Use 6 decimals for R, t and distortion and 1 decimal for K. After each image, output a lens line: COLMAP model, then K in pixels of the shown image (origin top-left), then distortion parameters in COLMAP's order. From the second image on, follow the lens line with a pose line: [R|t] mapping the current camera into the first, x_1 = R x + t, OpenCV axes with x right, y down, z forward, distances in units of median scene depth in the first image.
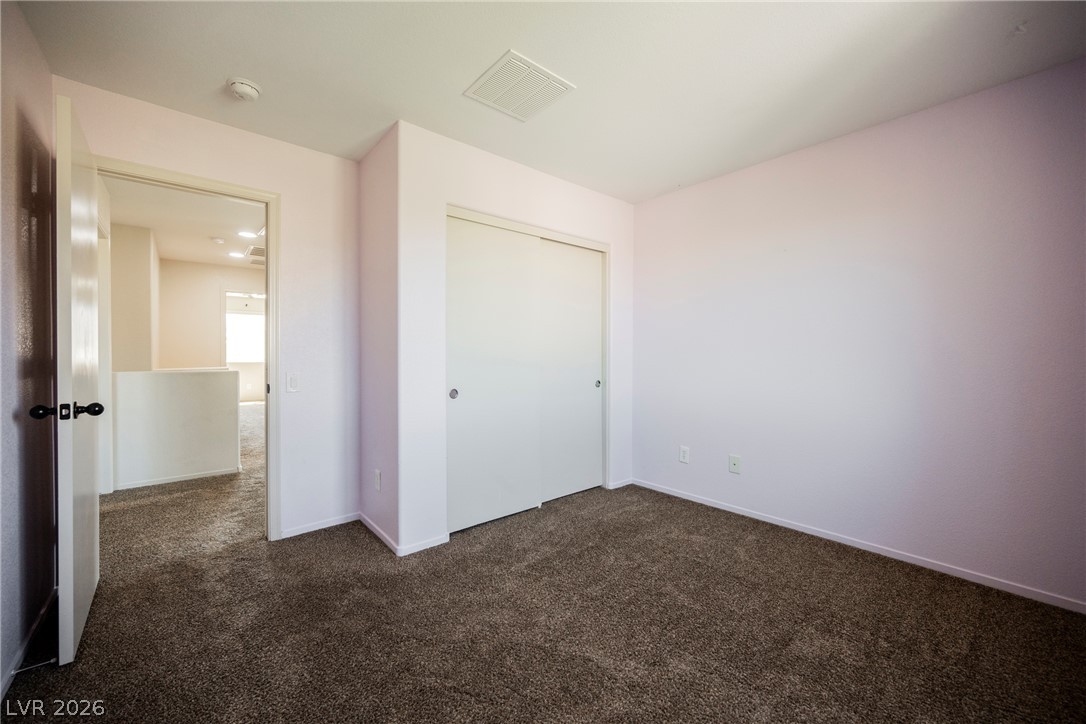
lens RADIAL K [[423.7, 0, 546.4], [0, 423.7, 361.3], [0, 0, 1]] dist [0.000015, -0.000217]
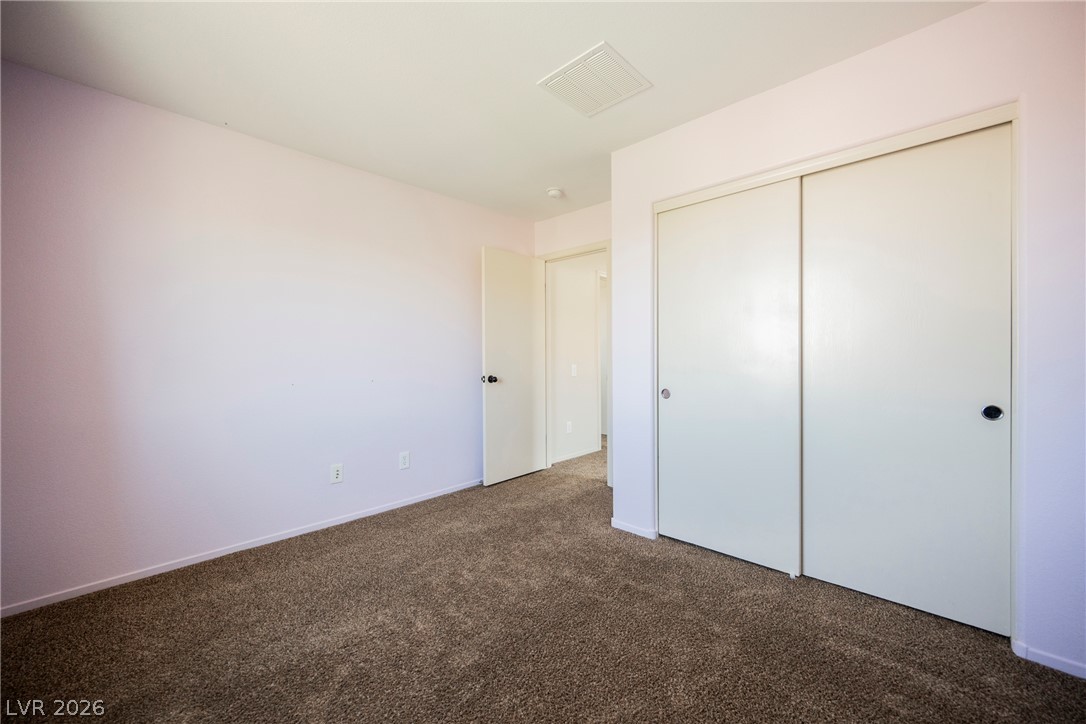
lens RADIAL K [[423.7, 0, 546.4], [0, 423.7, 361.3], [0, 0, 1]] dist [0.000015, -0.000217]
pose [[0.106280, 0.008631, -0.994299, 0.742846], [-0.011199, 0.999909, 0.007482, -0.000875], [0.994273, 0.010340, 0.106367, 0.645094]]
